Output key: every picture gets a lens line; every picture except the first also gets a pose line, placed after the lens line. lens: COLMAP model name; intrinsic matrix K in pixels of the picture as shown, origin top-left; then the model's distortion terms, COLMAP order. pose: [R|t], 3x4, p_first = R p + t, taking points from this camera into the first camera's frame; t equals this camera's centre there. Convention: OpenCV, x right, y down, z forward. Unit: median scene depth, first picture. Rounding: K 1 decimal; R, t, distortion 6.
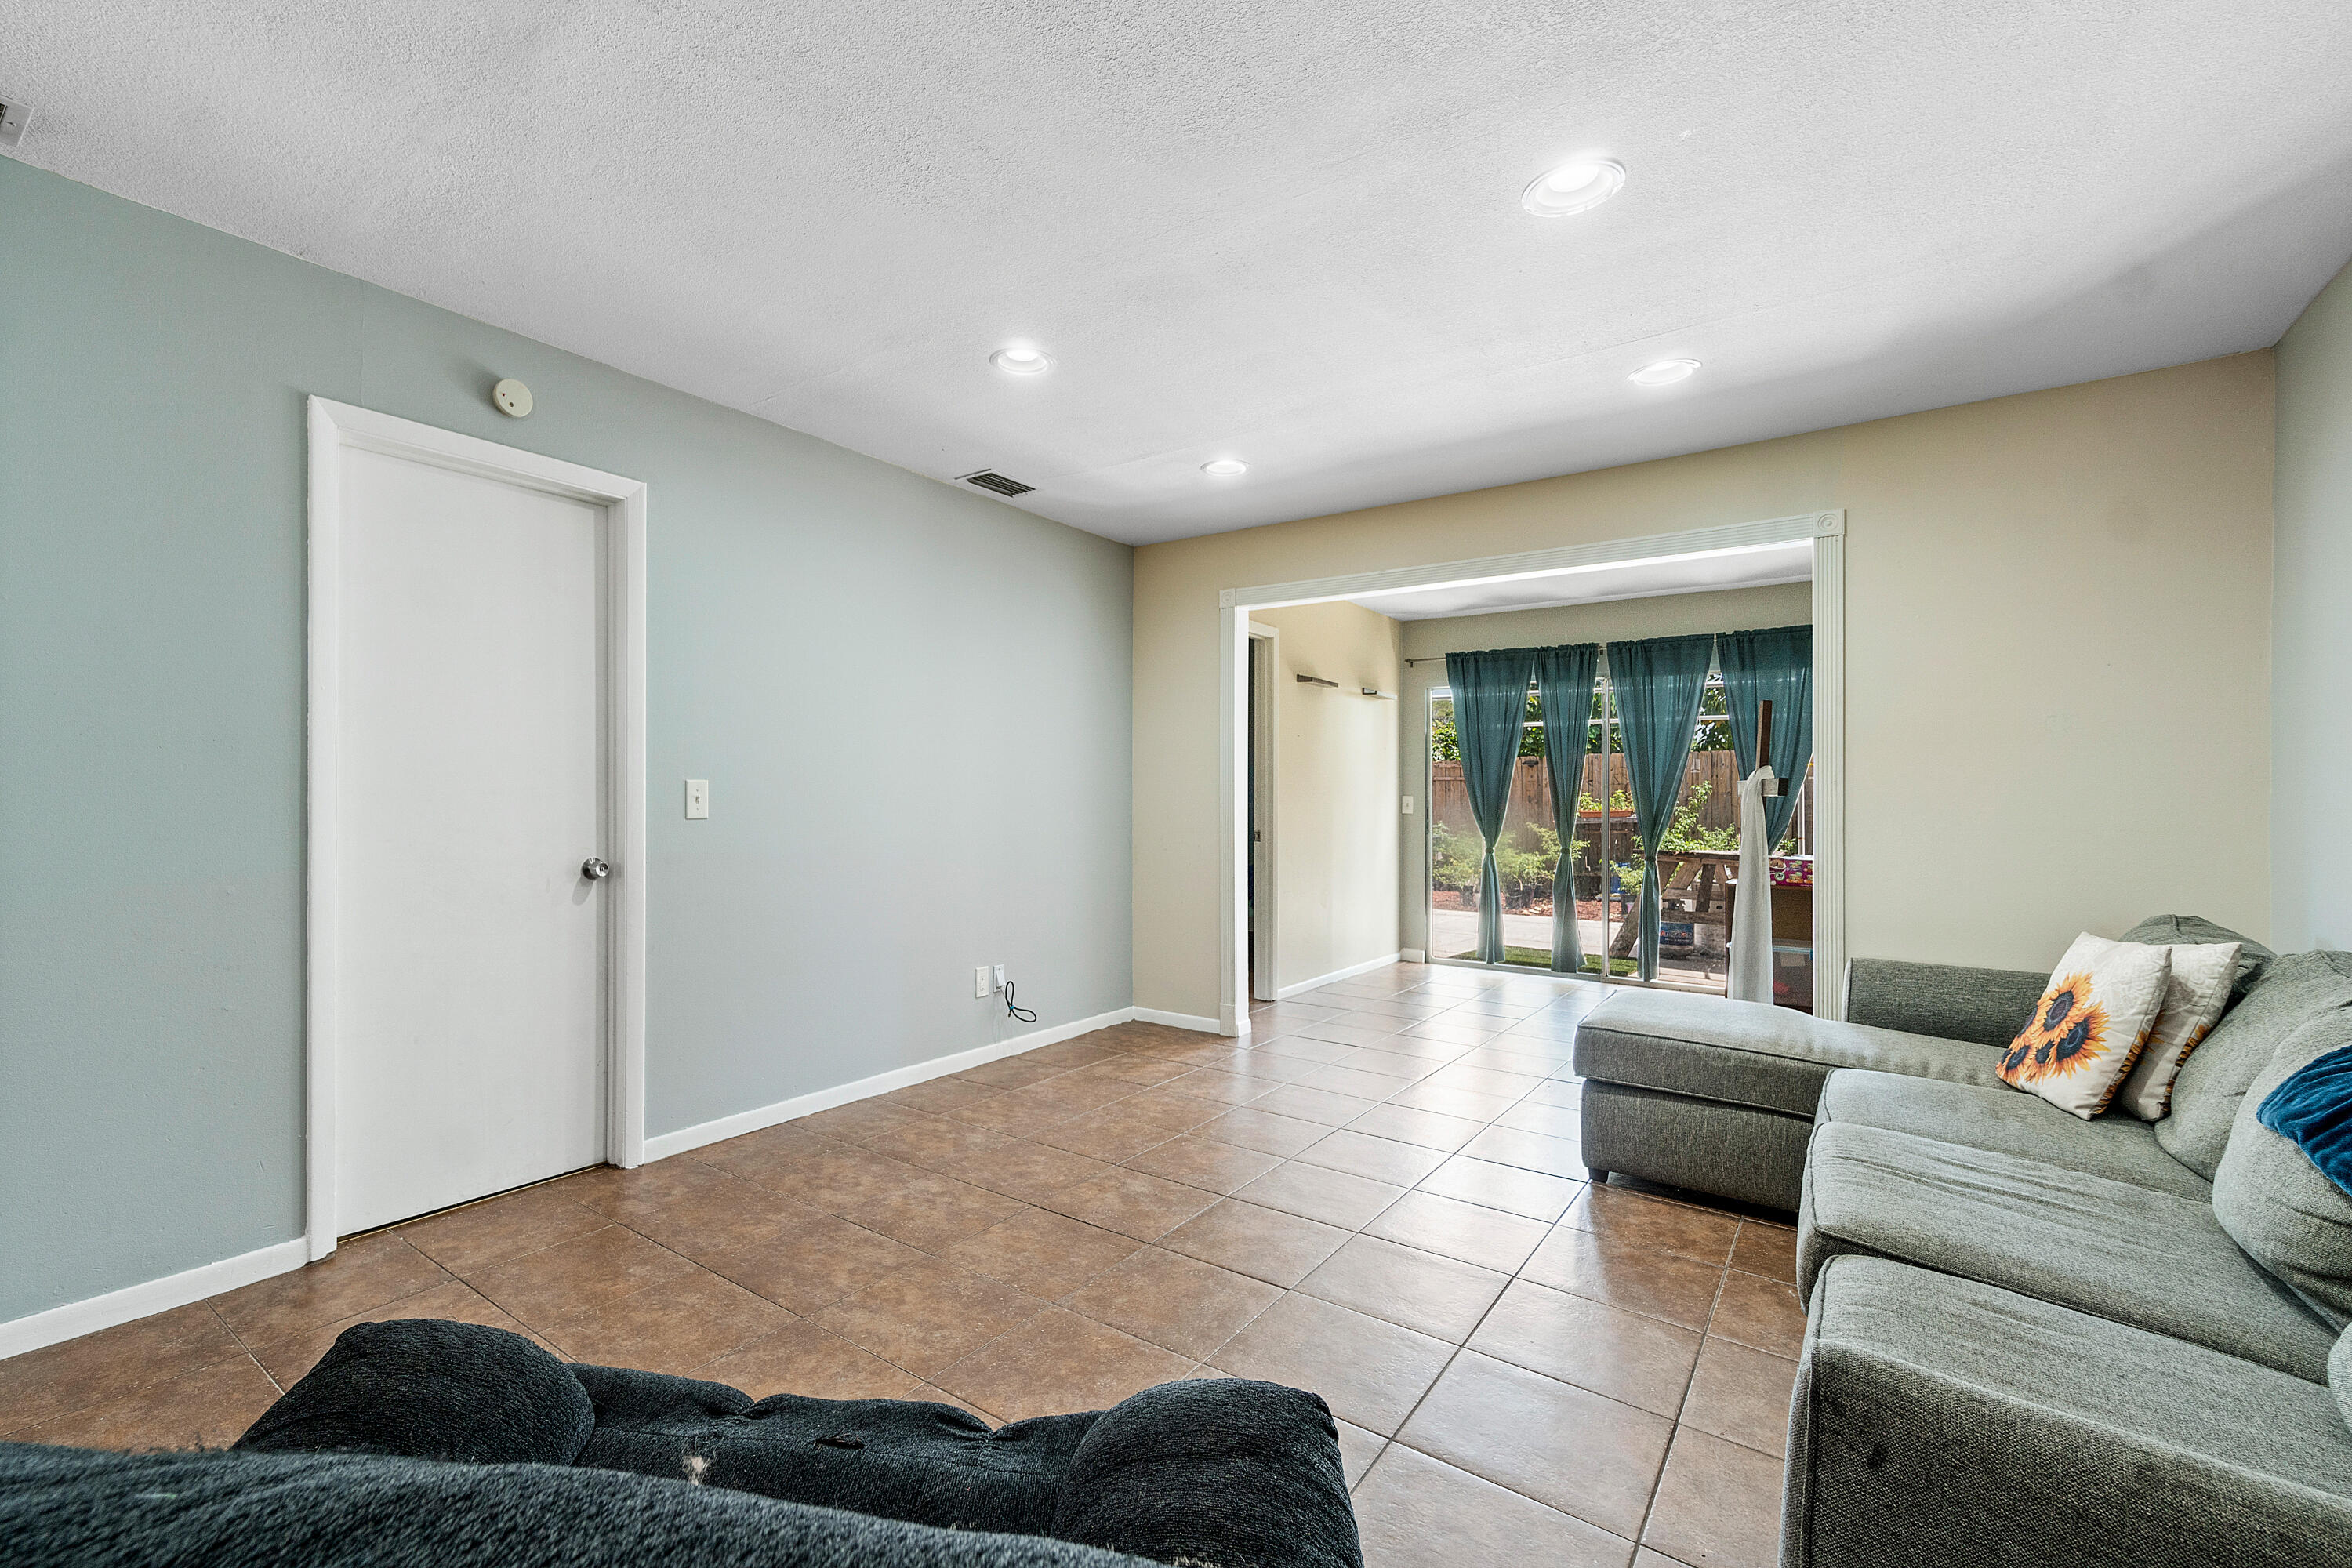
lens RADIAL K [[1031.6, 0, 1169.4], [0, 1031.6, 795.3], [0, 0, 1]] dist [0.010783, -0.001526]
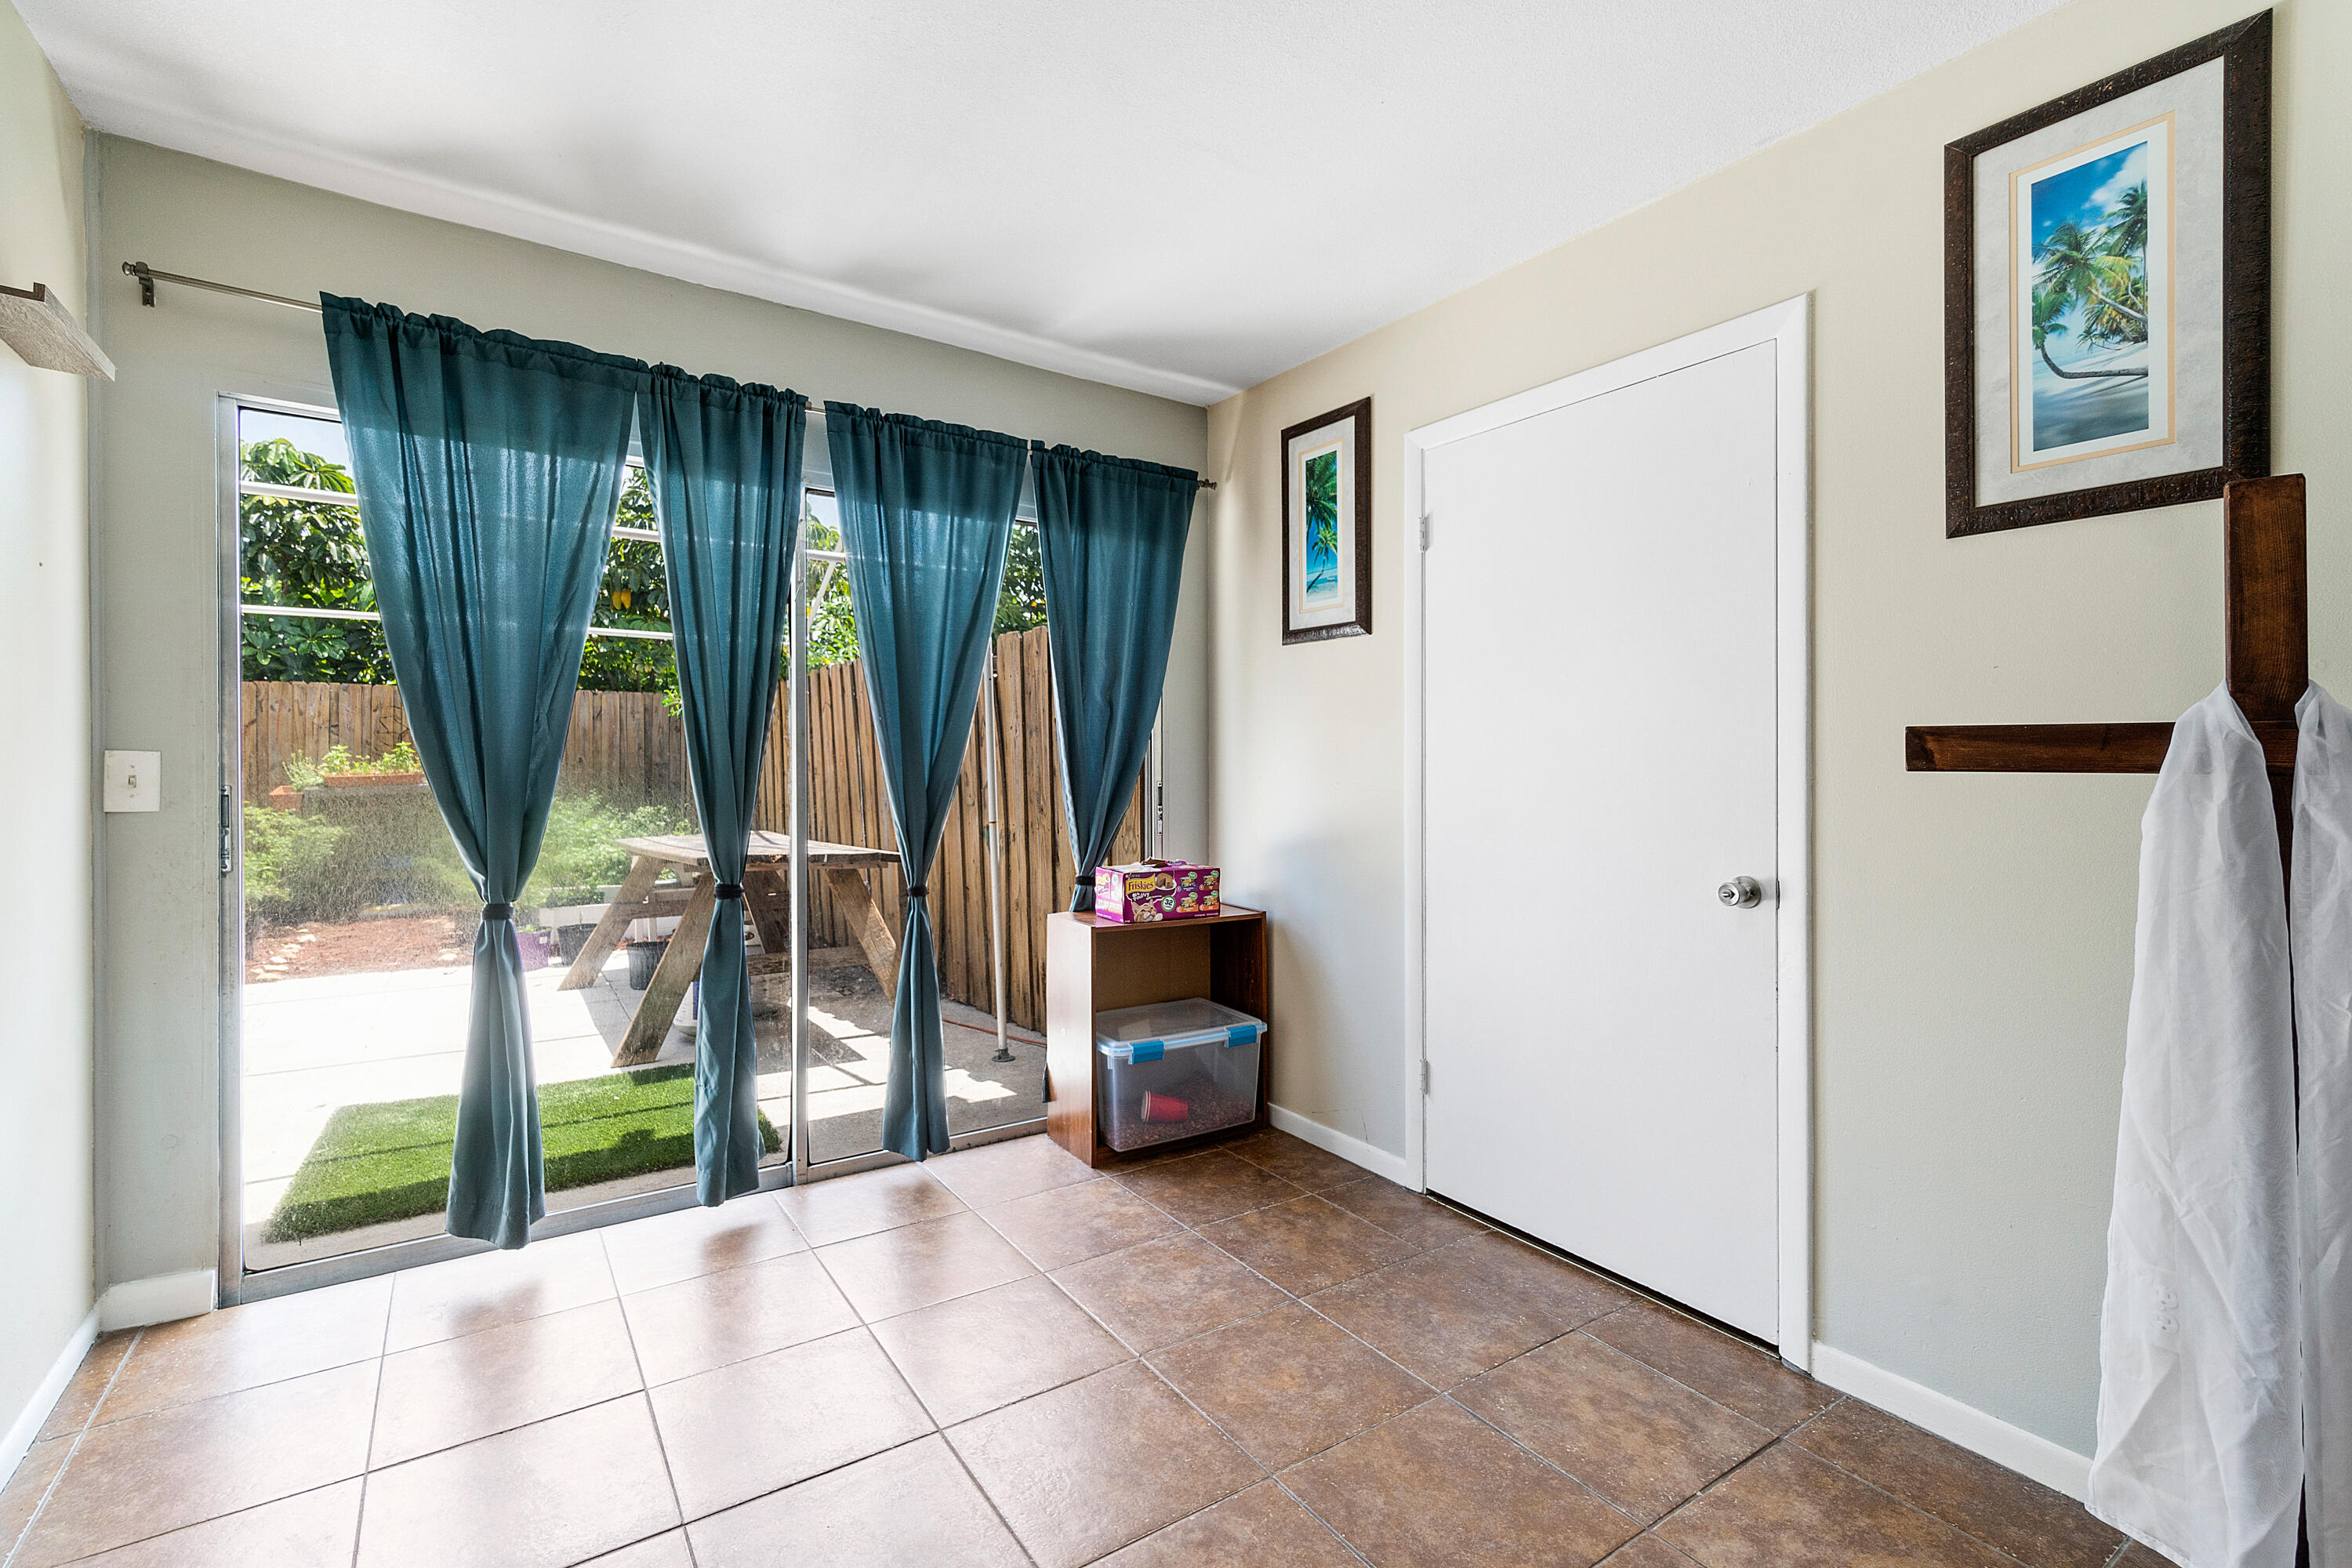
lens RADIAL K [[1031.6, 0, 1183.6], [0, 1031.6, 784.7], [0, 0, 1]] dist [0.010783, -0.001526]
pose [[0.369796, -0.021052, 0.928875, 0.077253], [-0.007453, 0.999644, 0.025623, 0.000369], [-0.929083, -0.016399, 0.369507, 0.729788]]
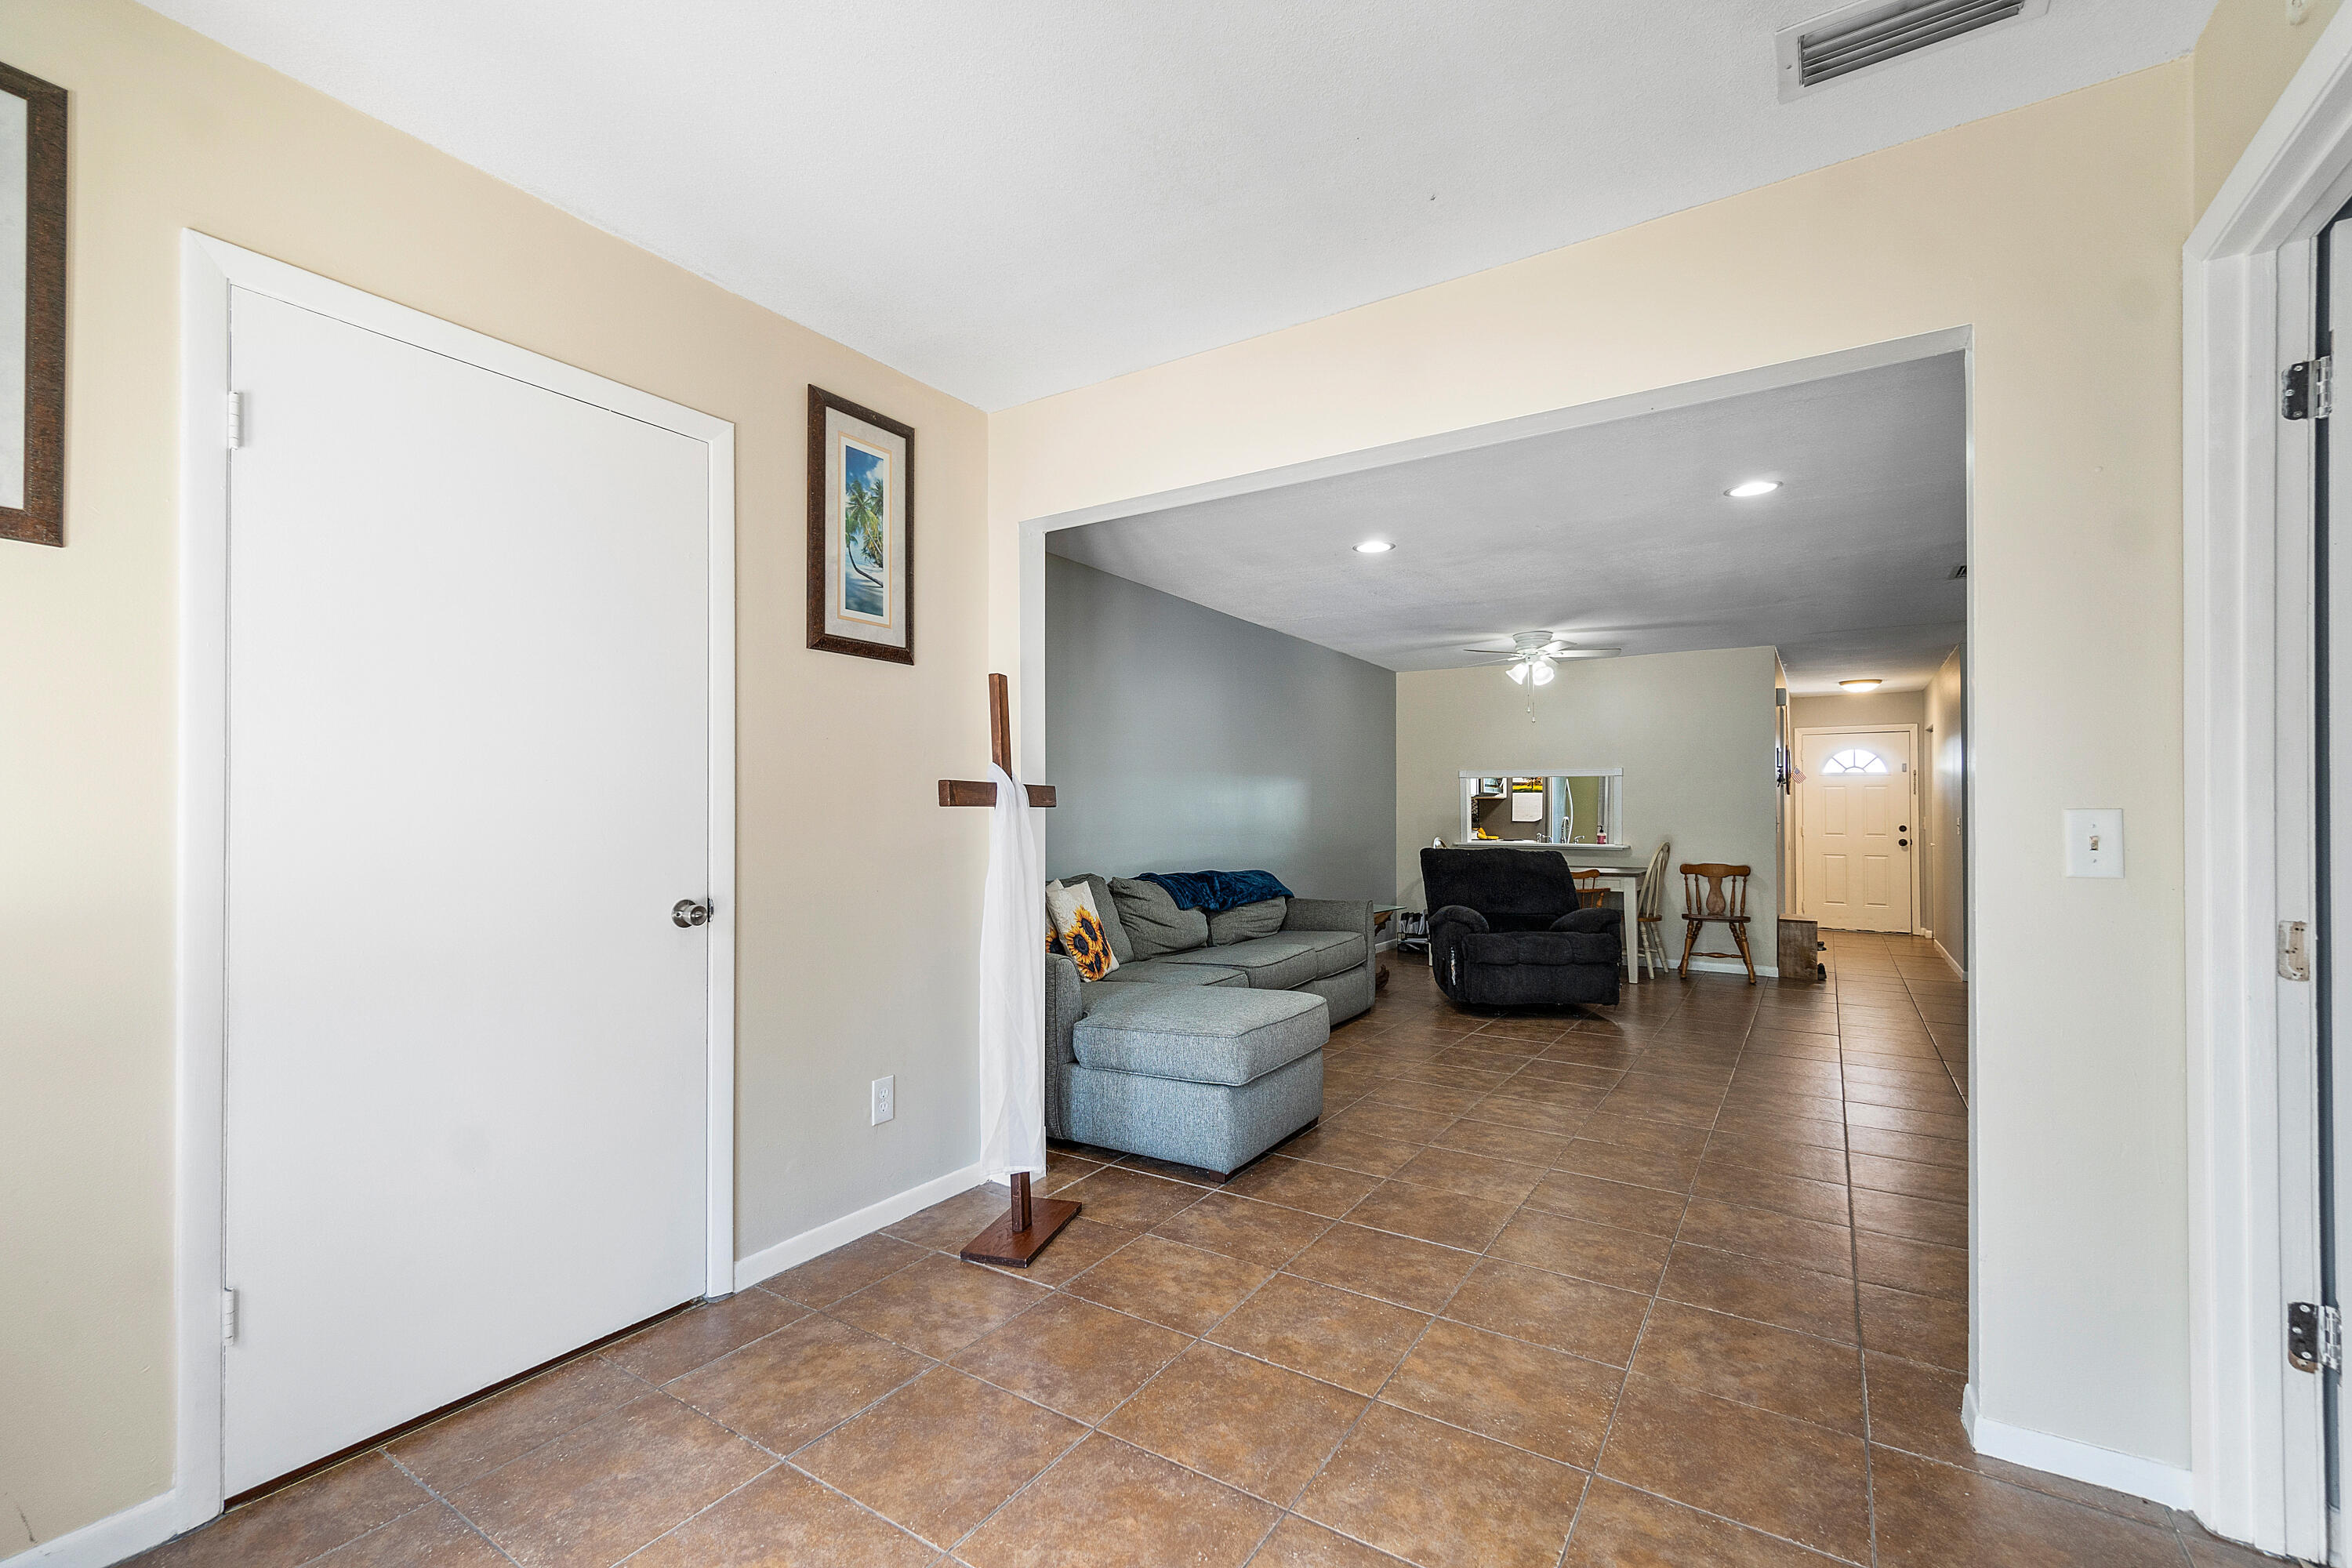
lens RADIAL K [[1031.6, 0, 1163.3], [0, 1031.6, 792.1], [0, 0, 1]] dist [0.010783, -0.001526]
pose [[-0.999928, -0.008473, -0.008538, 0.285859], [-0.008337, 0.999840, -0.015804, 0.002344], [0.008671, -0.015732, -0.999839, 1.071458]]
